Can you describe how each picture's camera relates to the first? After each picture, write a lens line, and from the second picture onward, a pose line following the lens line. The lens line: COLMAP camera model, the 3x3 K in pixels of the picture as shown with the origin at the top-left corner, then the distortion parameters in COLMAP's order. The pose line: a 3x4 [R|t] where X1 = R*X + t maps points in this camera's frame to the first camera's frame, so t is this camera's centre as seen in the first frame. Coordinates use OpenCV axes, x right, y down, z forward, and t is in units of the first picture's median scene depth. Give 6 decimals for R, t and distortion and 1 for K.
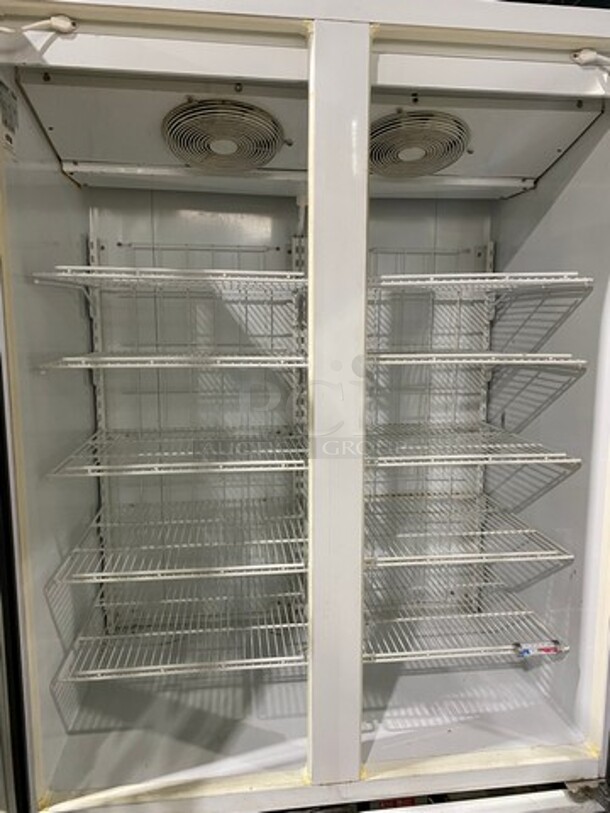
lens RADIAL K [[592.5, 0, 305.0], [0, 592.5, 406.5], [0, 0, 1]] dist [0.007442, -0.003171]
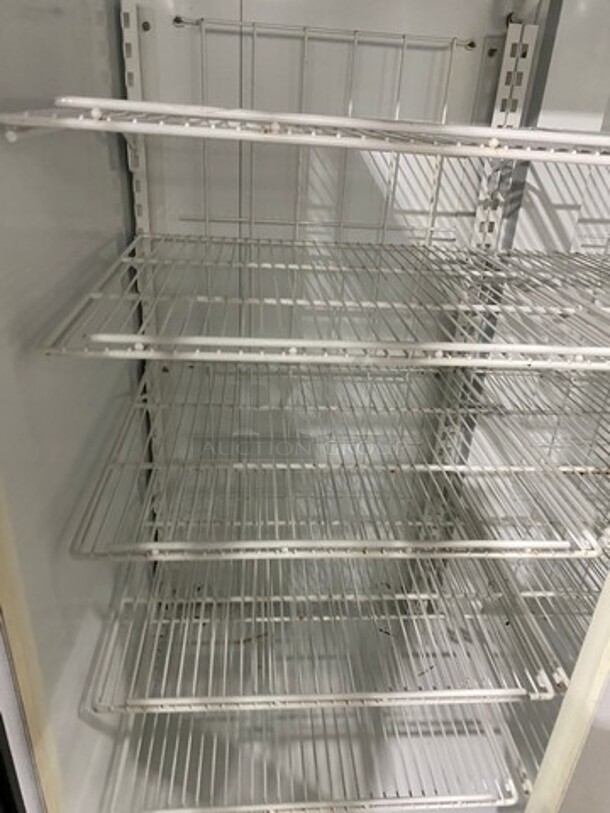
lens RADIAL K [[592.5, 0, 305.0], [0, 592.5, 406.5], [0, 0, 1]] dist [0.007442, -0.003171]
pose [[0.997368, 0.069030, -0.022178, -0.165145], [-0.058735, 0.948567, 0.311081, -0.119215], [0.042511, -0.308960, 0.950125, 0.400471]]
